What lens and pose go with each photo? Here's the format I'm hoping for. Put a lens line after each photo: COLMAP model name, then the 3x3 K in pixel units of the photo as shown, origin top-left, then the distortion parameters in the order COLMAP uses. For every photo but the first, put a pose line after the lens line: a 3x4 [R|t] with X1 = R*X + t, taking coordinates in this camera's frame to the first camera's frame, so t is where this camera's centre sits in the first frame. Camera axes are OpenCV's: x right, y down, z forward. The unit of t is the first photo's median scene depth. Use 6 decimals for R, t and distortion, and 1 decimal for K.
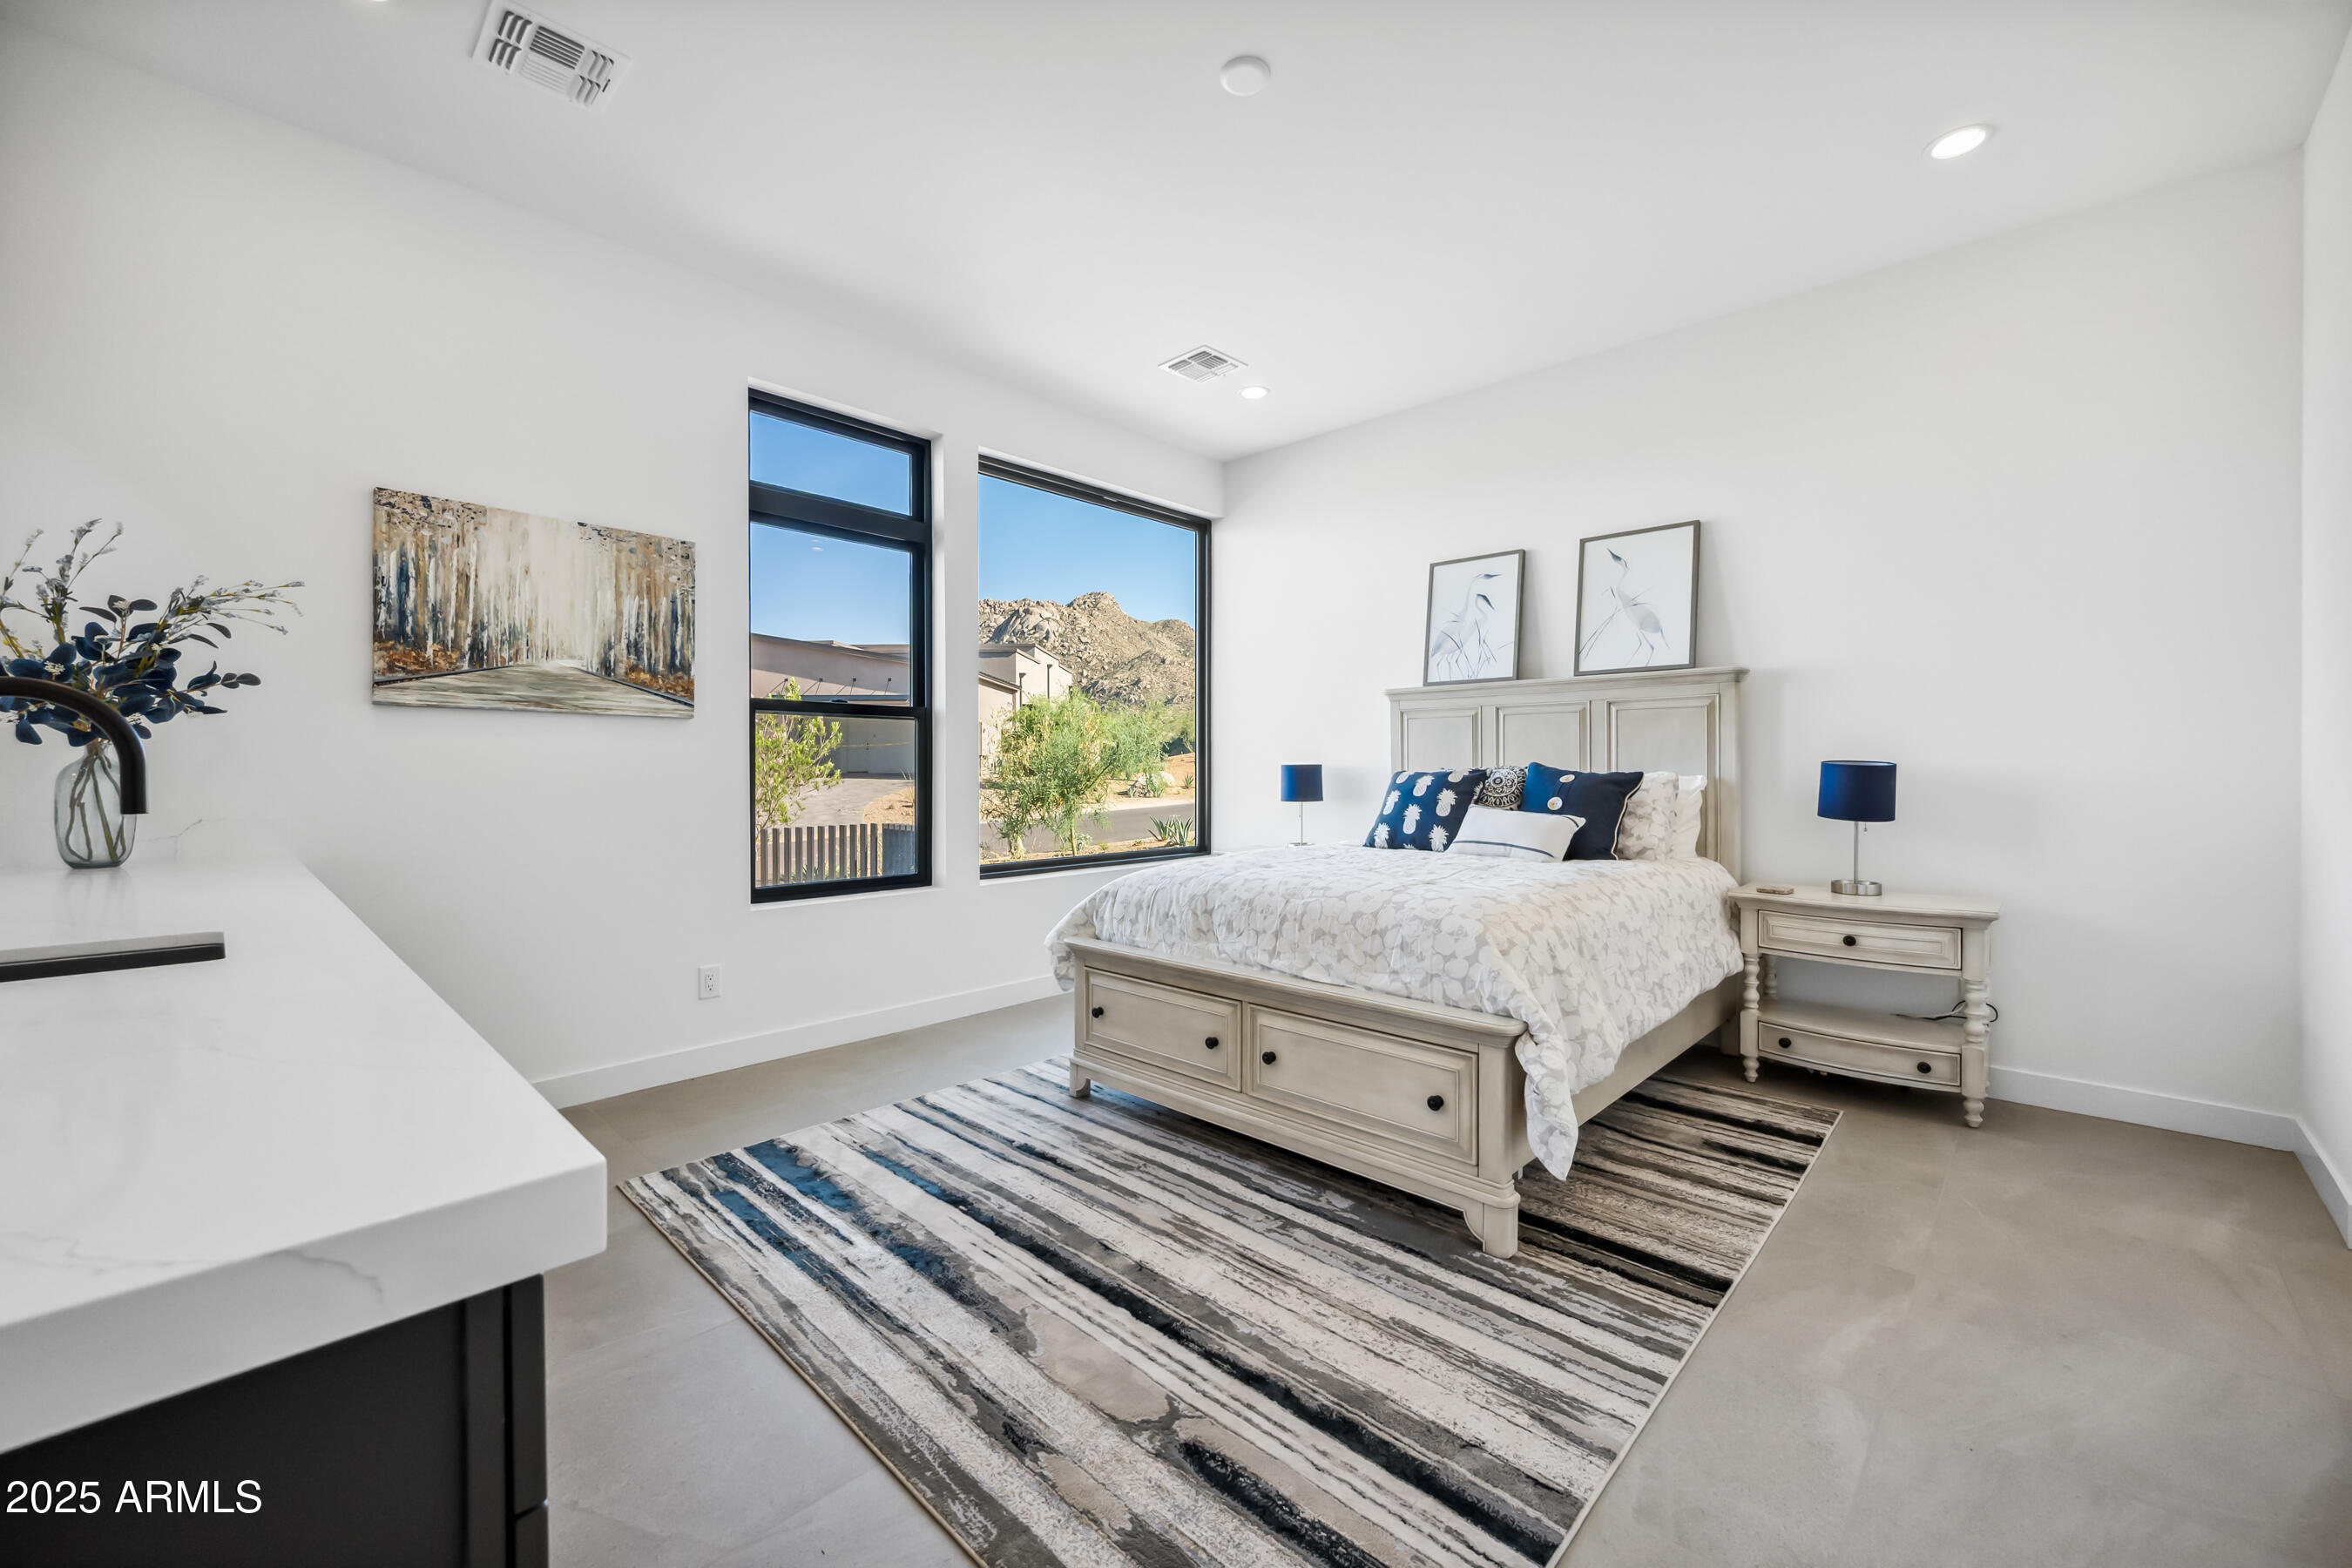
lens RADIAL K [[950.1, 0, 1189.6], [0, 950.1, 766.0], [0, 0, 1]] dist [-0.000087, -0.001242]
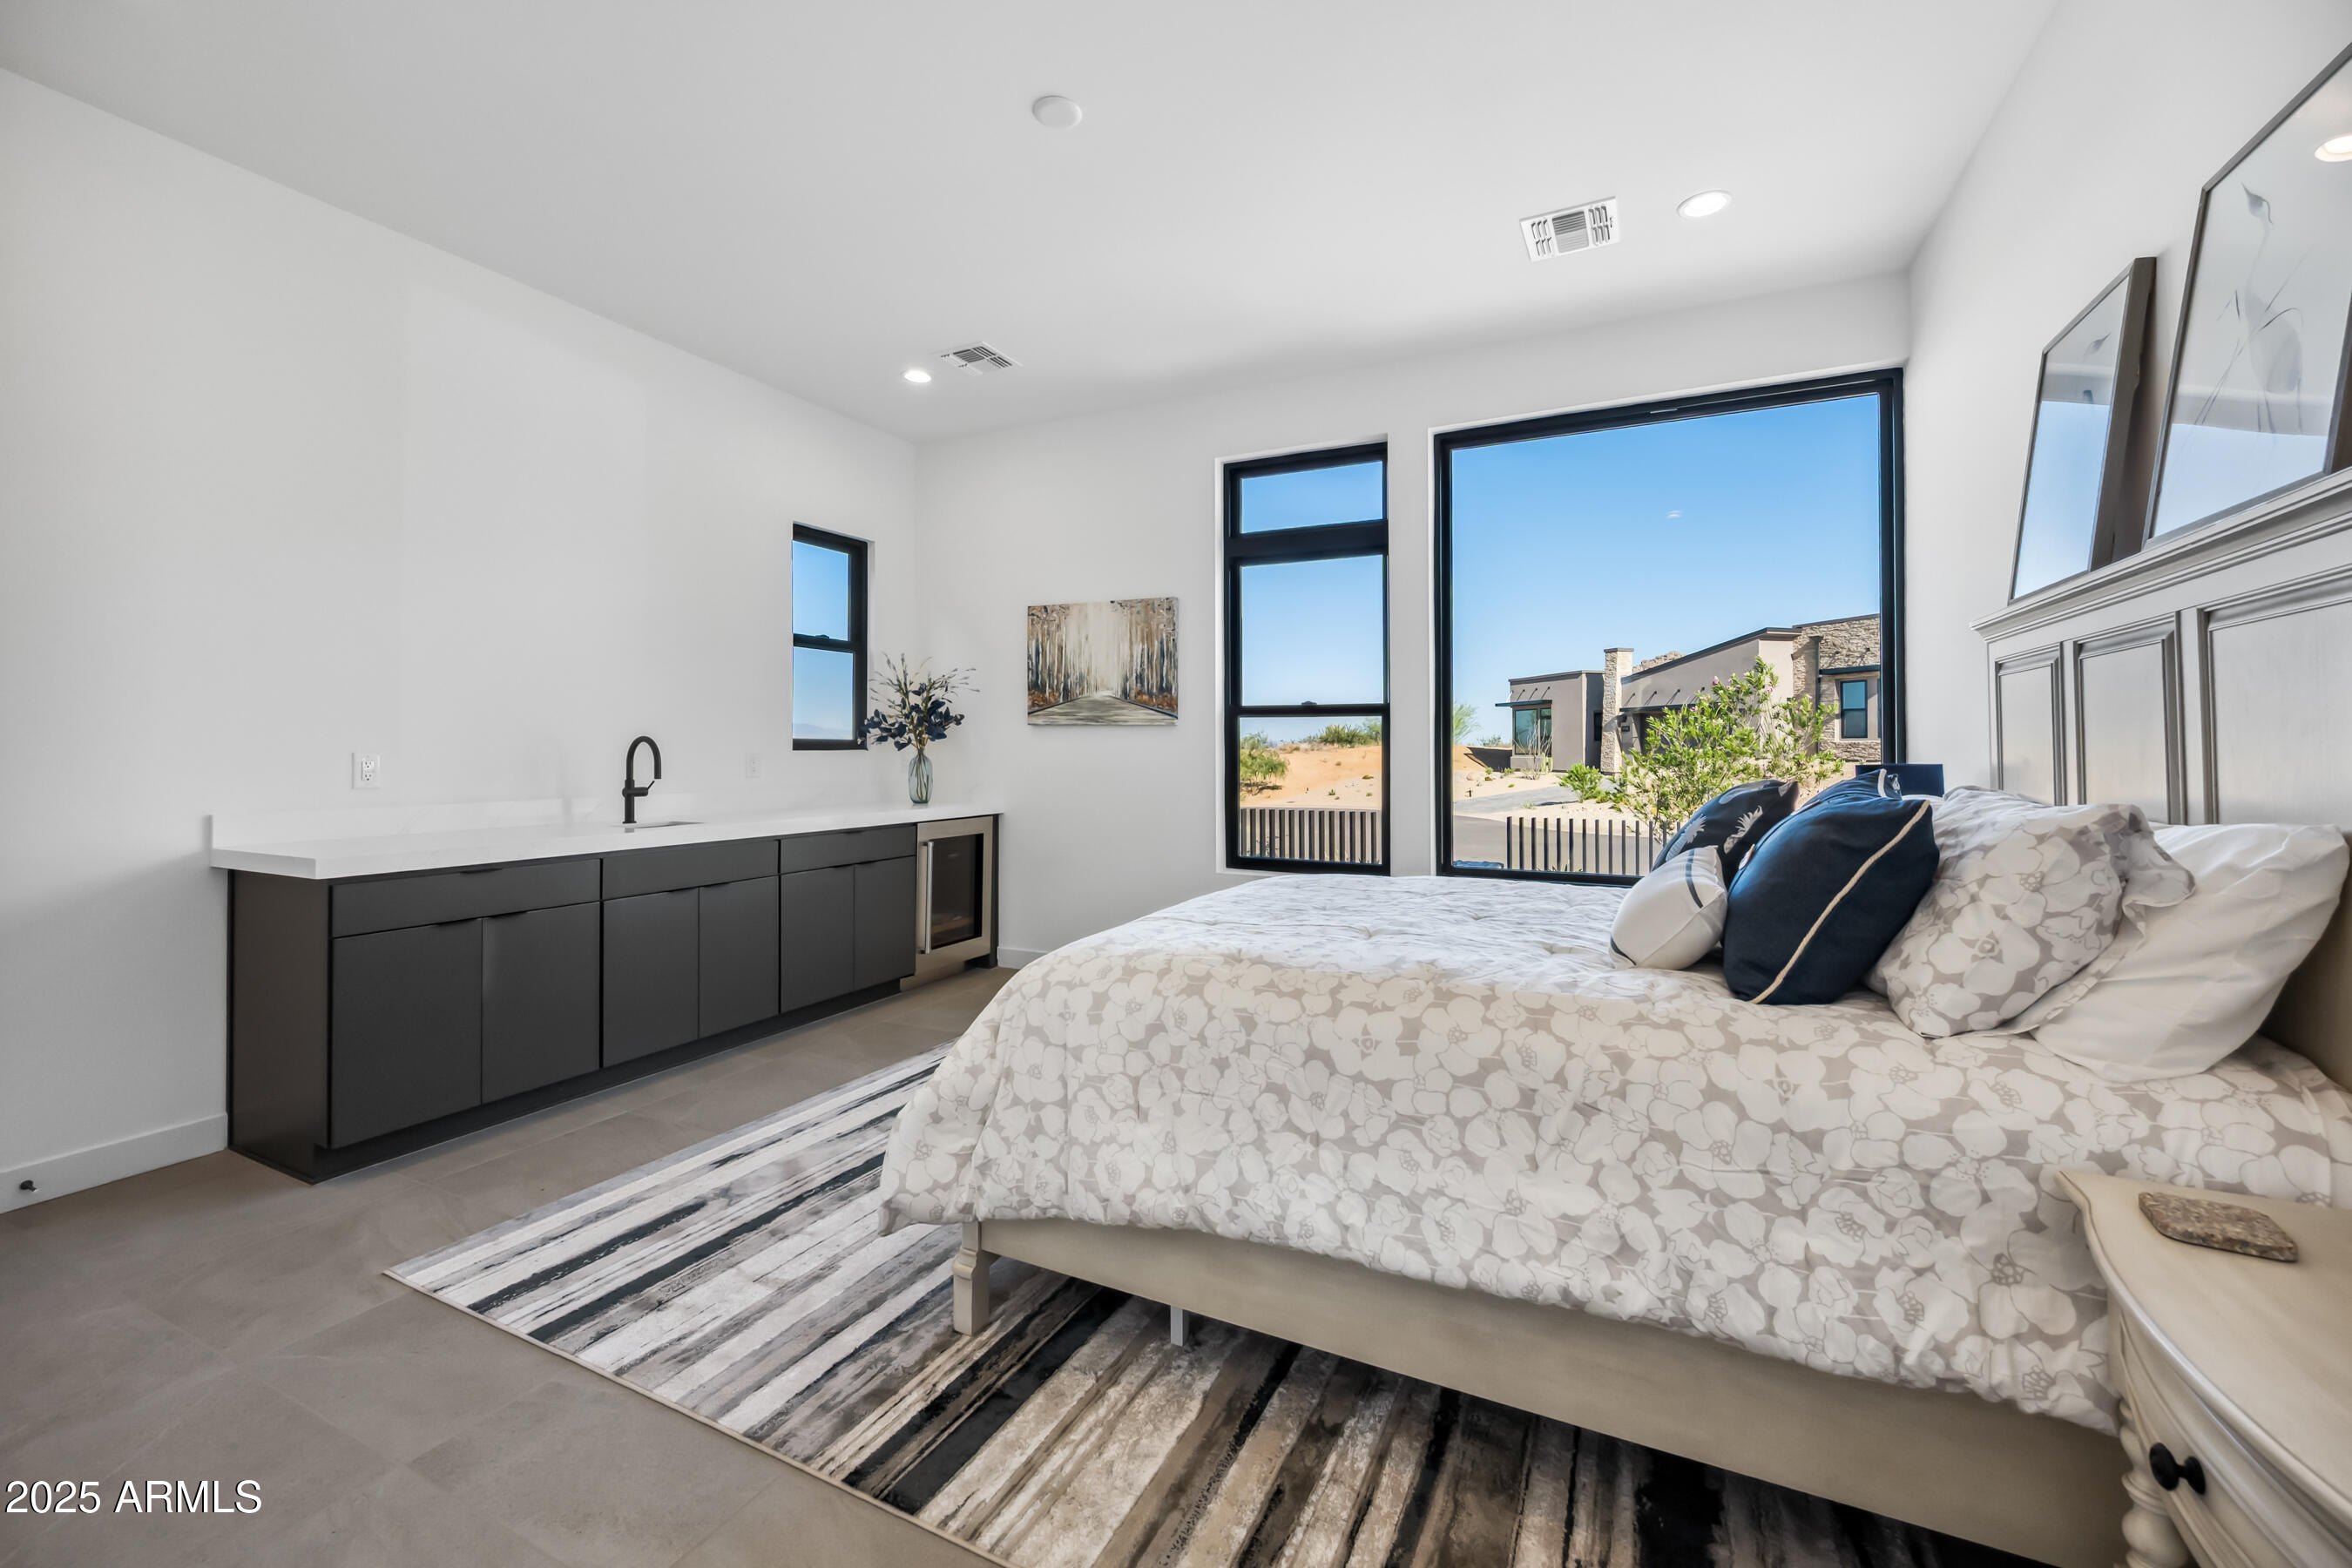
lens RADIAL K [[950.1, 0, 1182.7], [0, 950.1, 754.4], [0, 0, 1]] dist [-0.000087, -0.001242]
pose [[0.283104, 0.006981, -0.959064, 0.893241], [0.000146, 0.999973, 0.007322, -0.019203], [0.959089, -0.002213, 0.283096, 0.688708]]
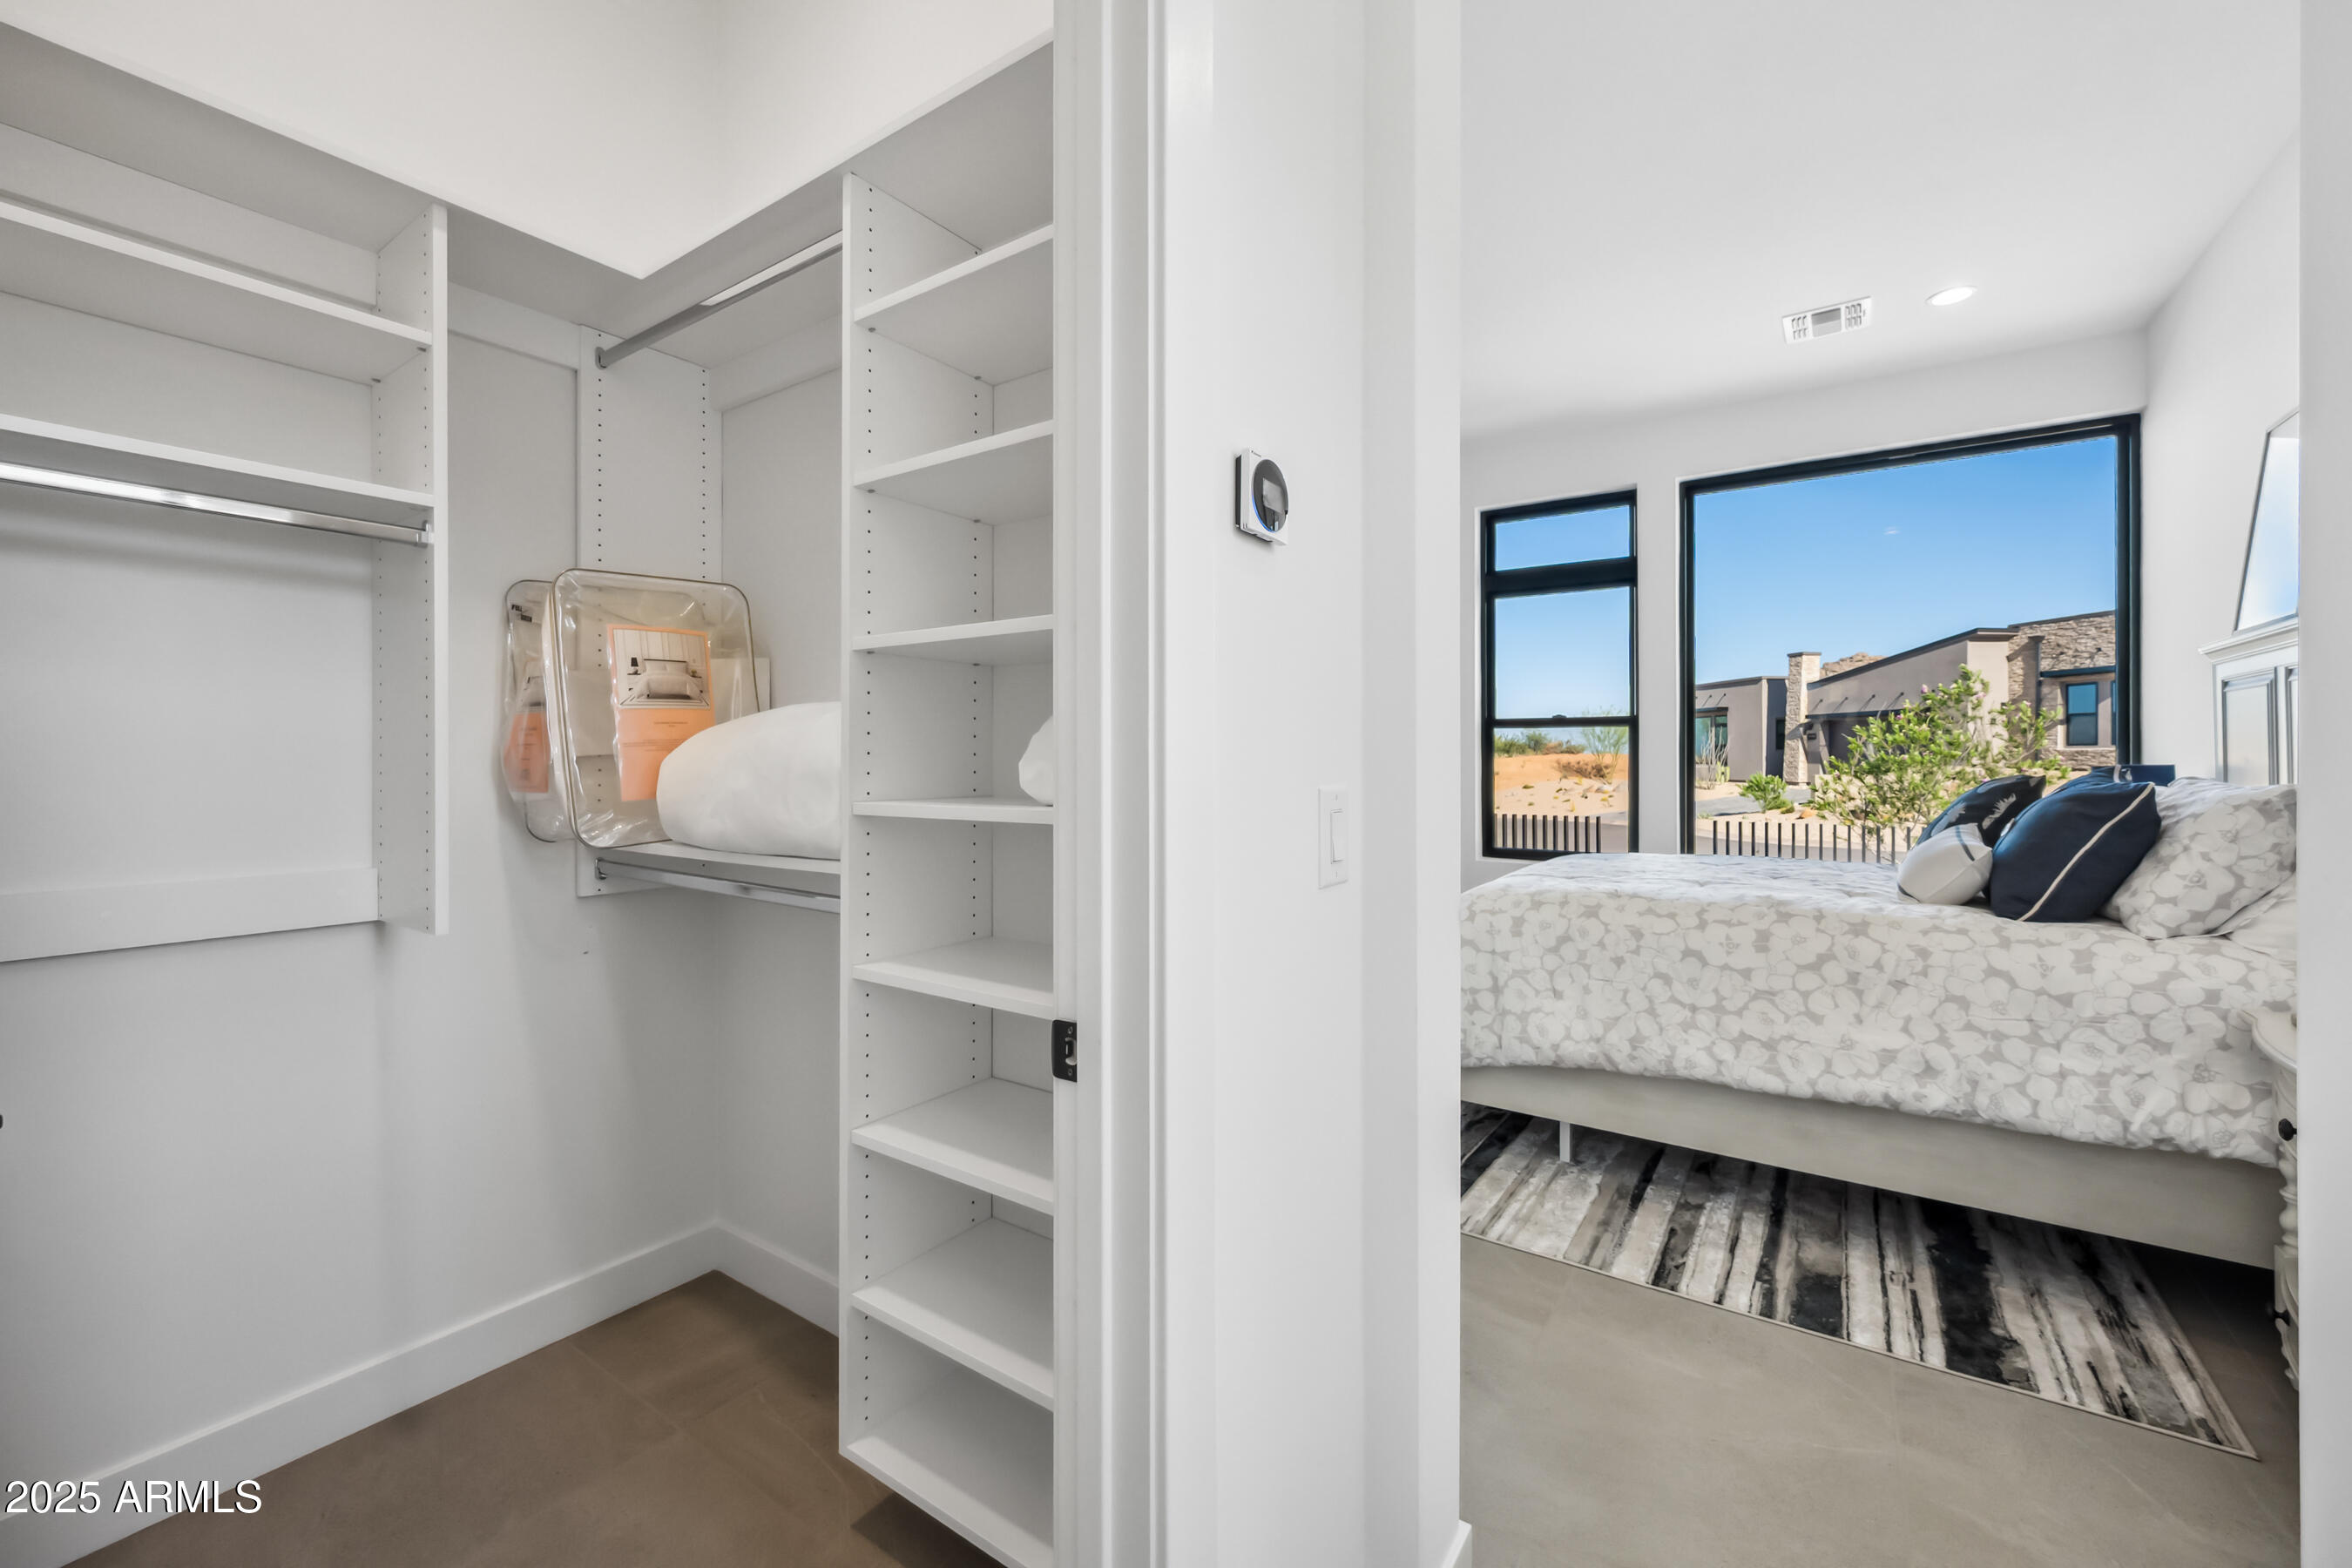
lens RADIAL K [[950.1, 0, 1176.0], [0, 950.1, 775.0], [0, 0, 1]] dist [-0.000087, -0.001242]
pose [[0.140535, 0.016680, -0.989935, 1.137649], [0.002402, 0.999849, 0.017188, -0.012538], [0.990073, -0.004793, 0.140474, 0.365185]]
